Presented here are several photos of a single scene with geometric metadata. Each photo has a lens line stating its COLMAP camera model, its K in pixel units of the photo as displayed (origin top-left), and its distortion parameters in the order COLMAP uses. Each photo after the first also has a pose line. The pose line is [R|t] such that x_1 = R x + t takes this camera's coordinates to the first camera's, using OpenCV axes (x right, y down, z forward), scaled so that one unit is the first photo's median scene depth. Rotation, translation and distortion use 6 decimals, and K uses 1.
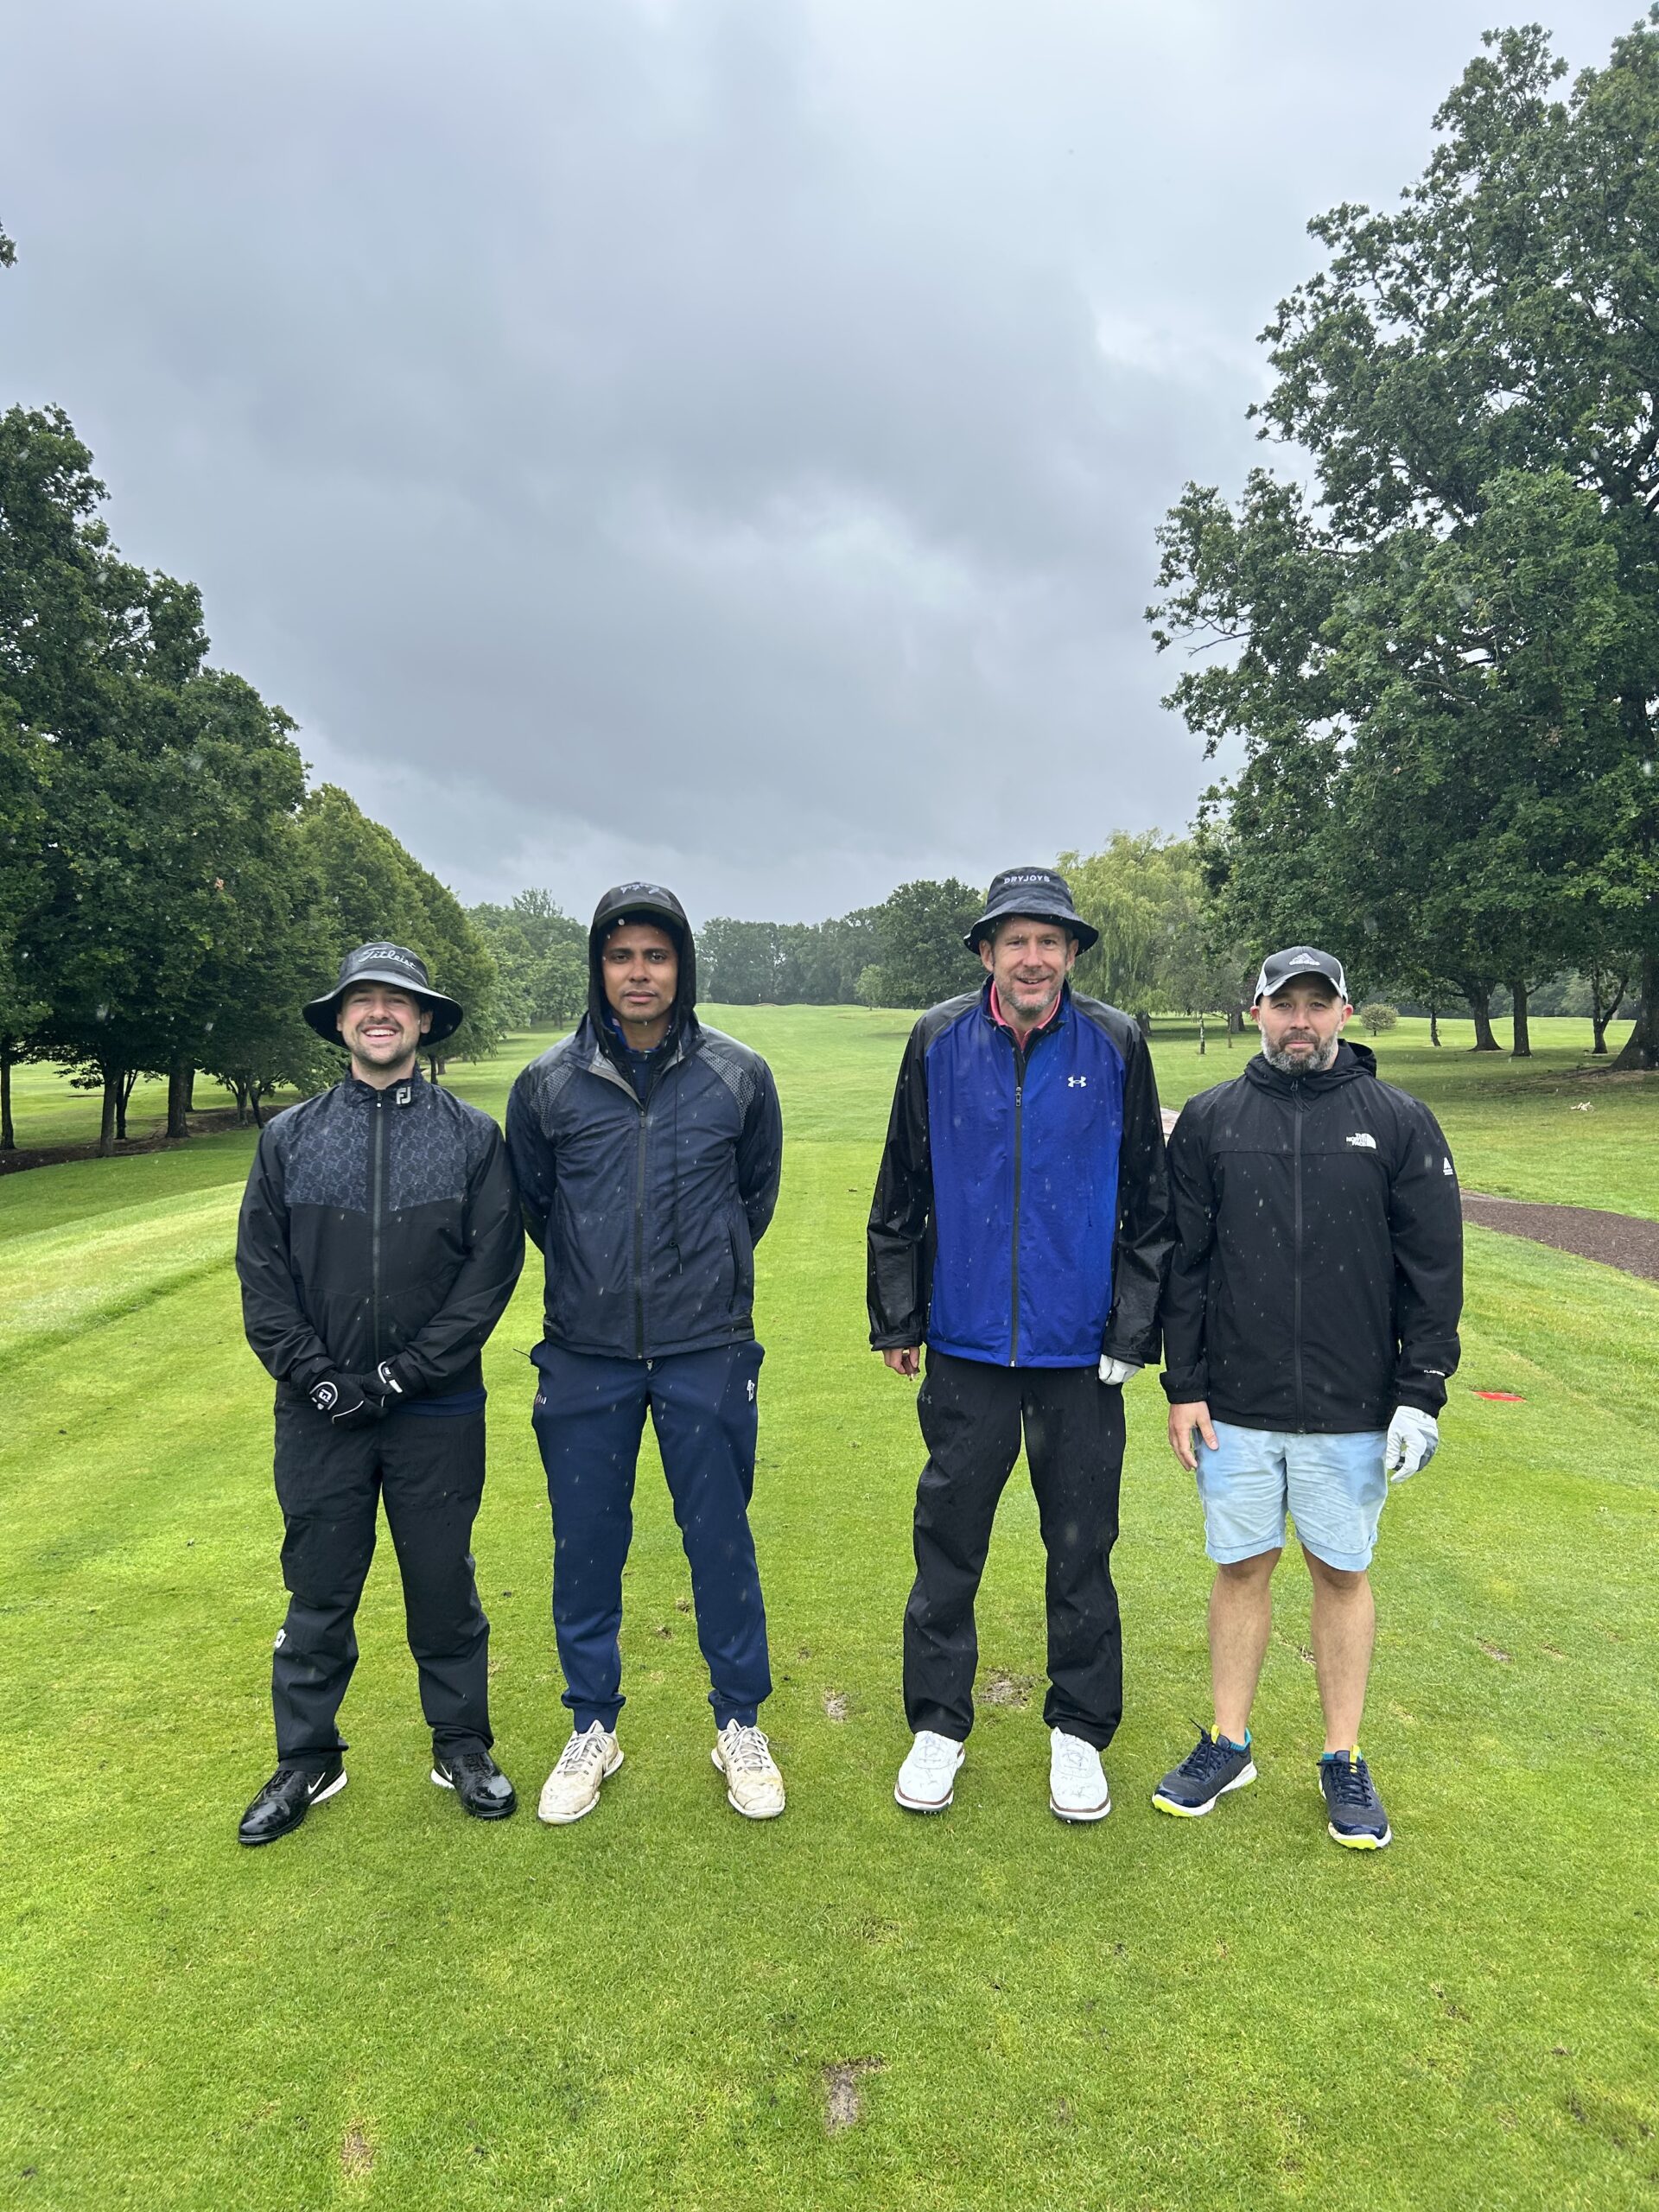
lens RADIAL K [[1636.4, 0, 836.8], [0, 1636.4, 1108.3], [0, 0, 1]] dist [0.027769, -0.003938]
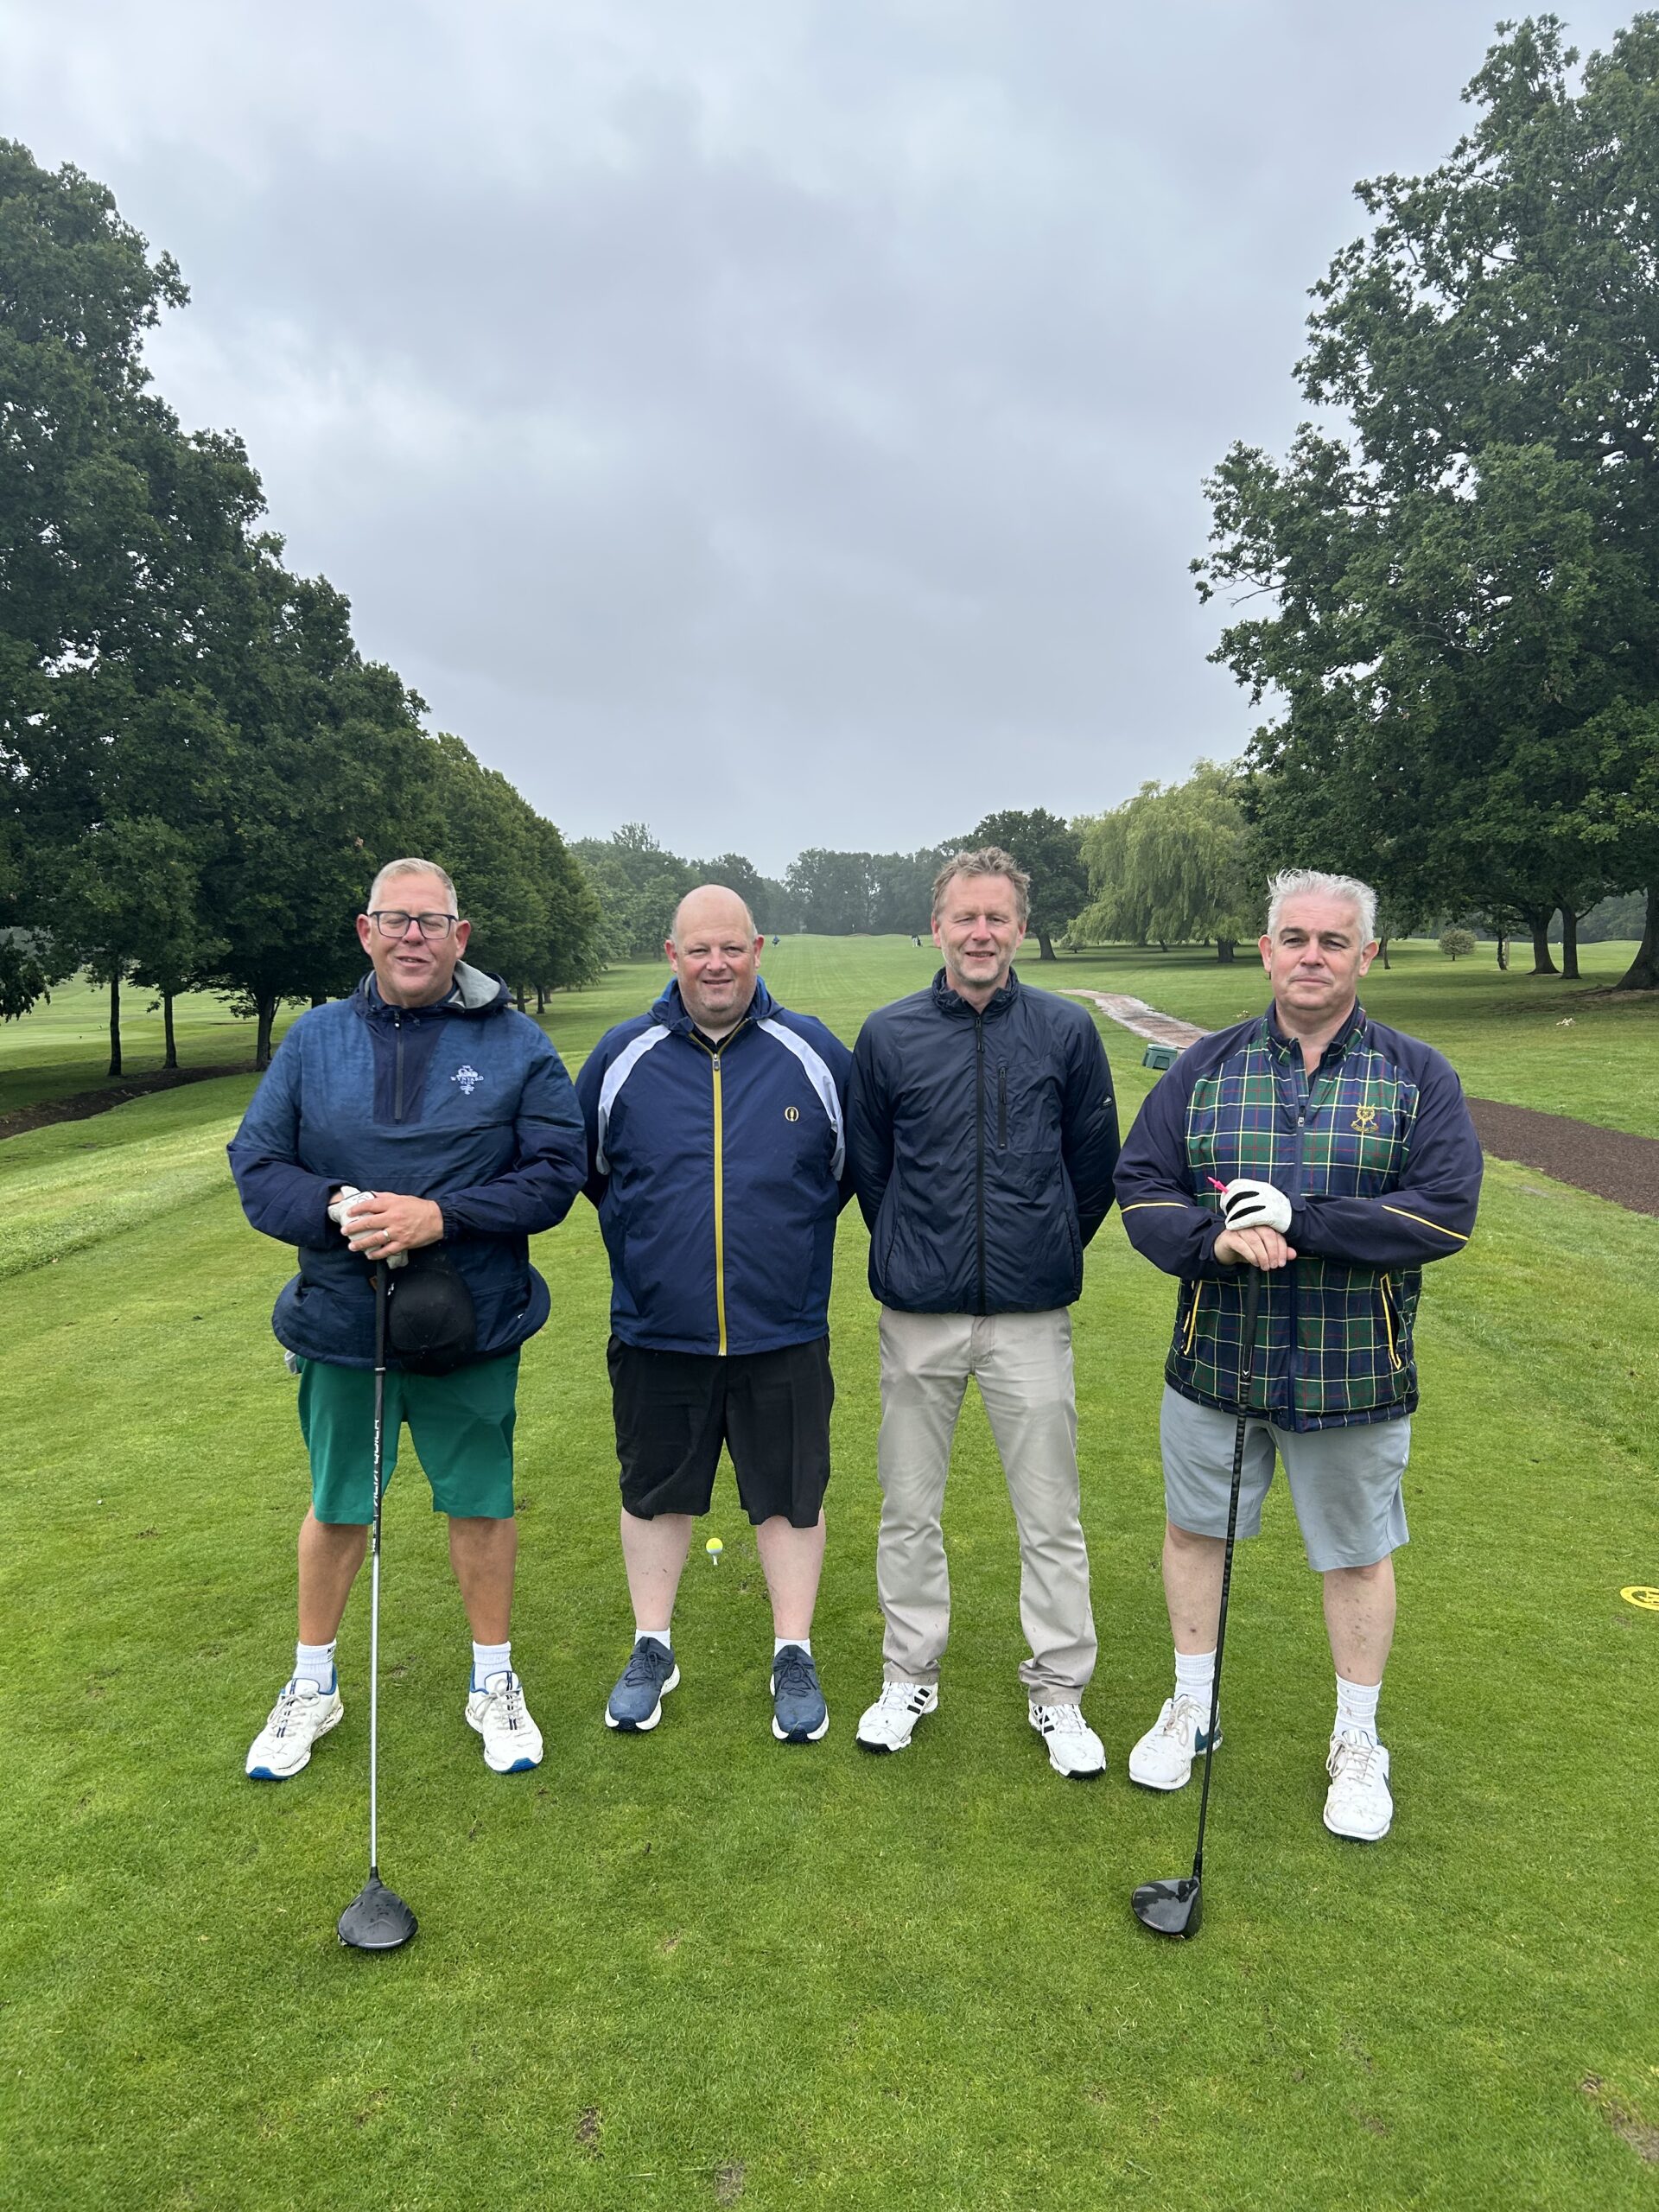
lens RADIAL K [[1660.2, 0, 824.0], [0, 1660.2, 1116.7], [0, 0, 1]] dist [0.014838, -0.008100]
pose [[0.997529, 0.000137, -0.070254, 0.024057], [0.003112, 0.998930, 0.046135, 0.006539], [0.070185, -0.046240, 0.996462, -0.109852]]
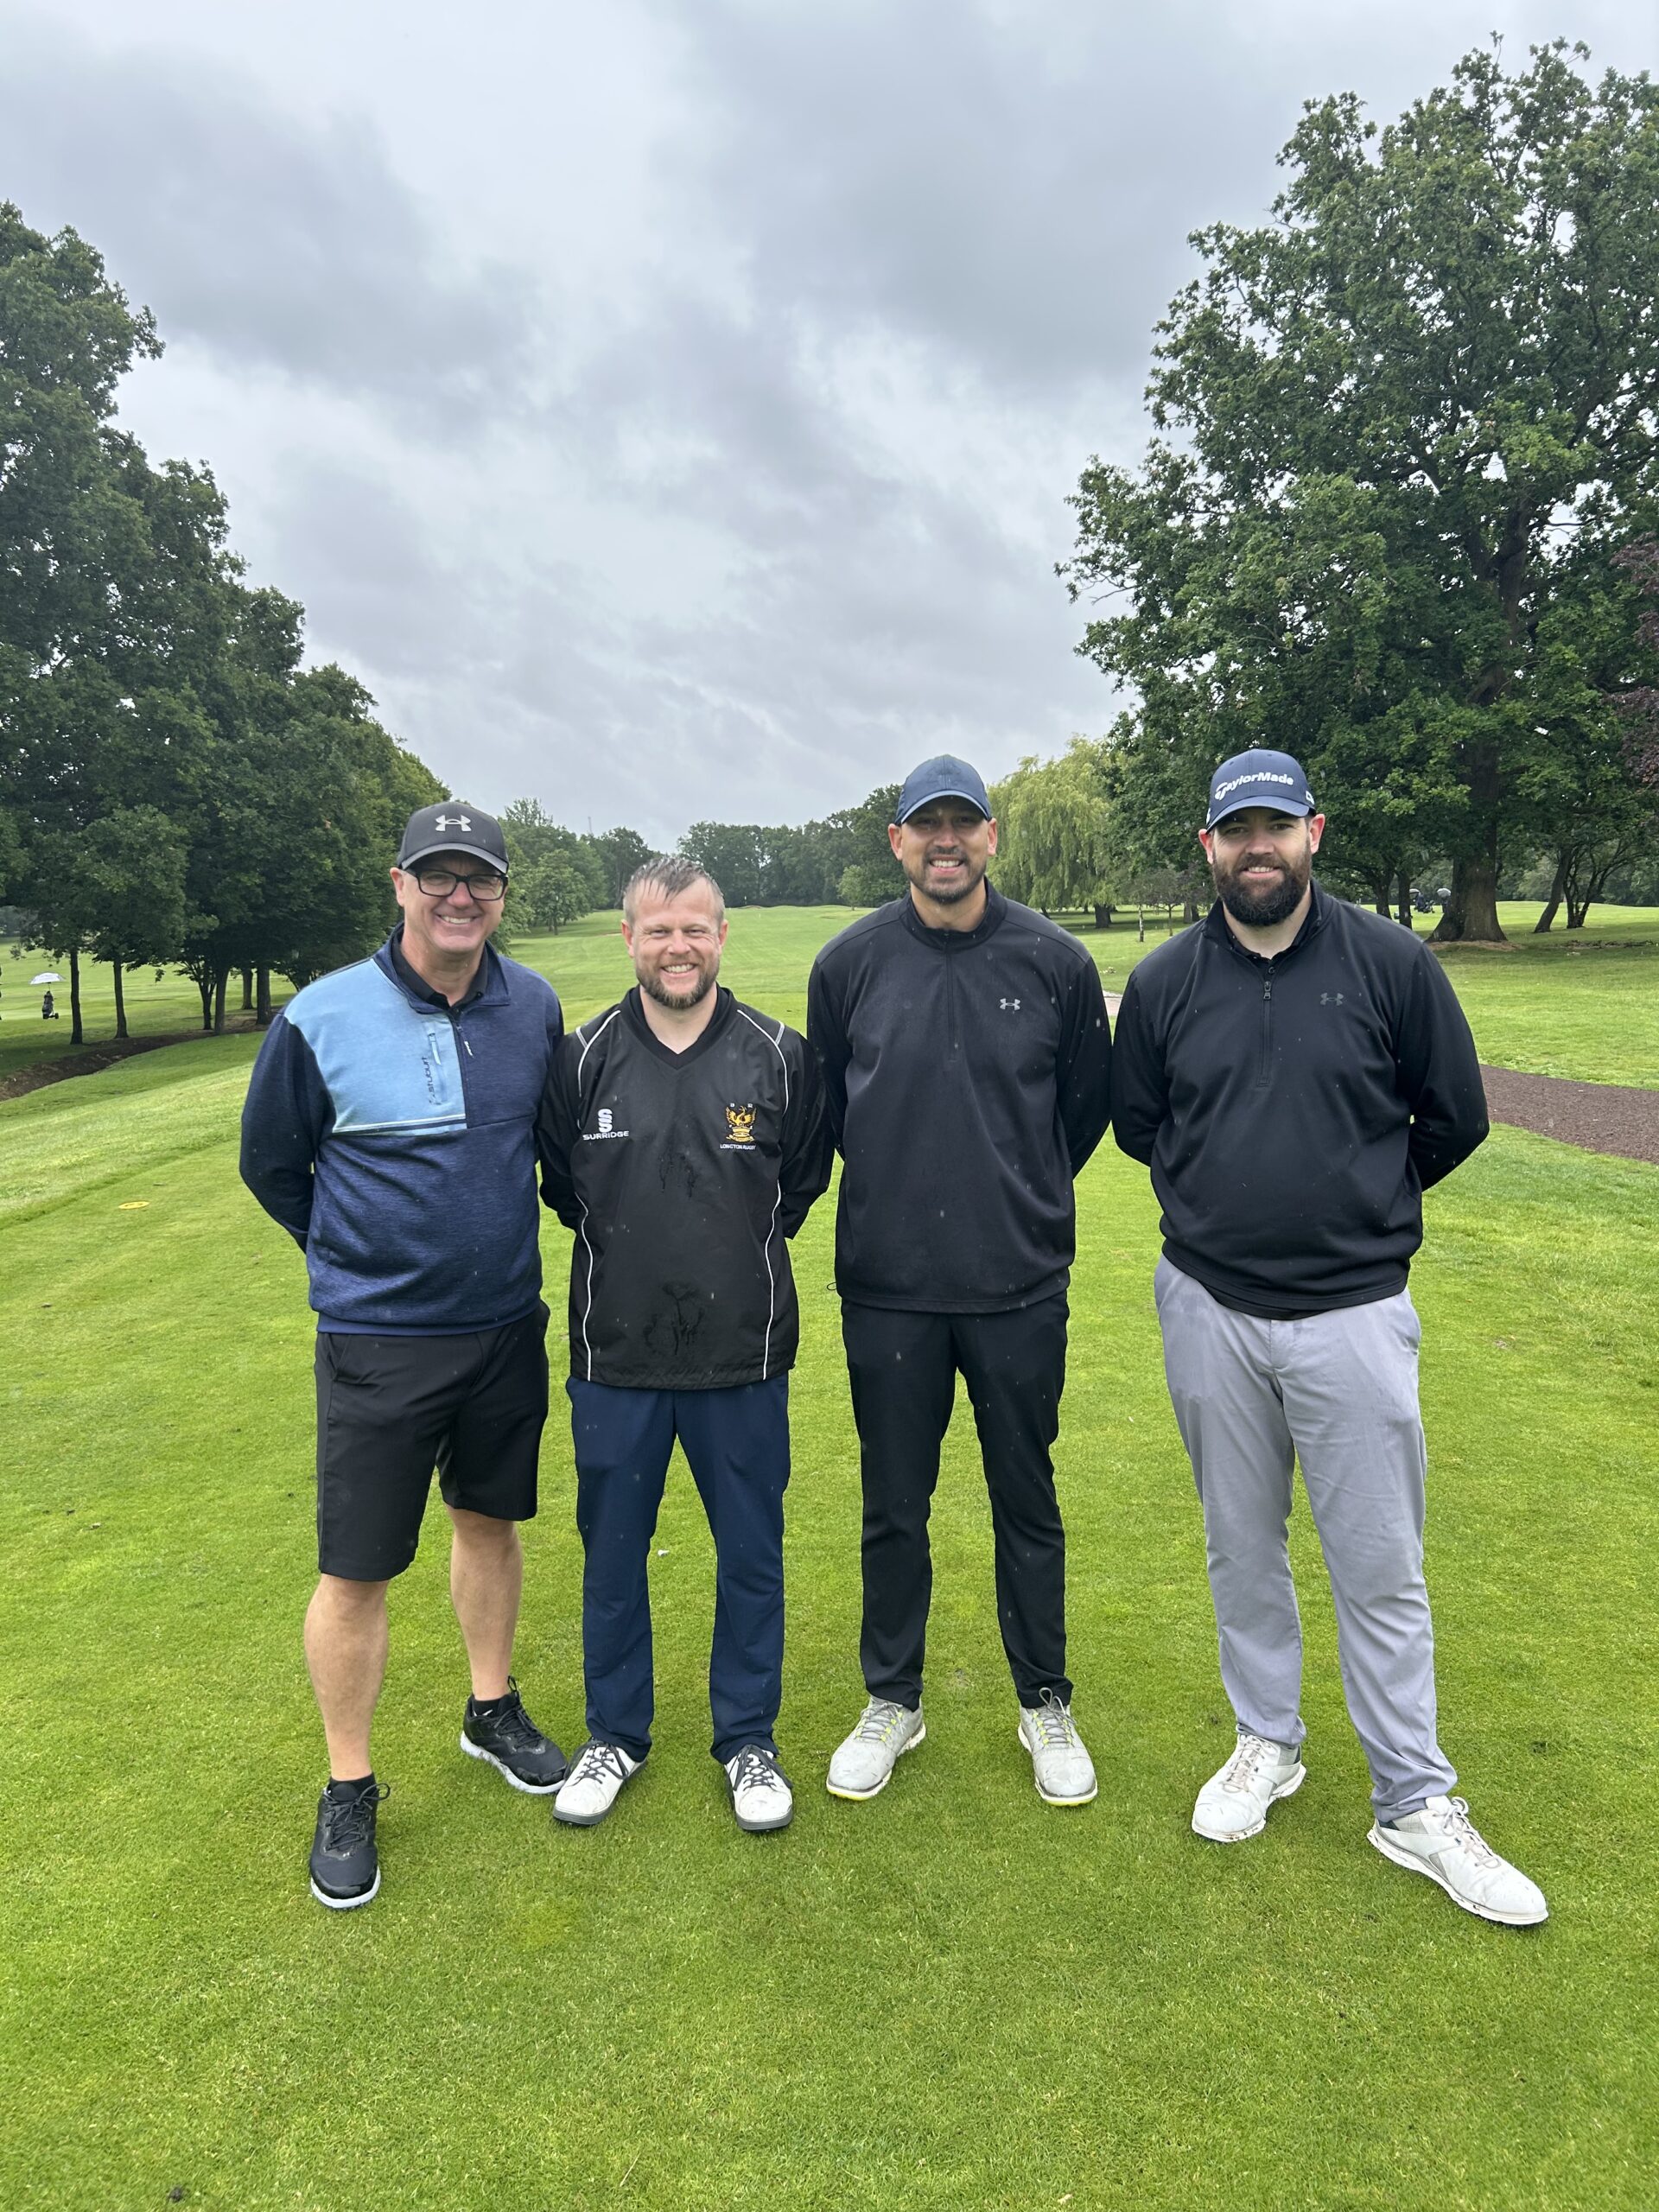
lens RADIAL K [[1691.4, 0, 818.3], [0, 1691.4, 1107.7], [0, 0, 1]] dist [0.029969, -0.000991]
pose [[0.999749, -0.020775, -0.008365, 0.016782], [0.021206, 0.998246, 0.055283, 0.017350], [0.007202, -0.055446, 0.998436, -0.242300]]
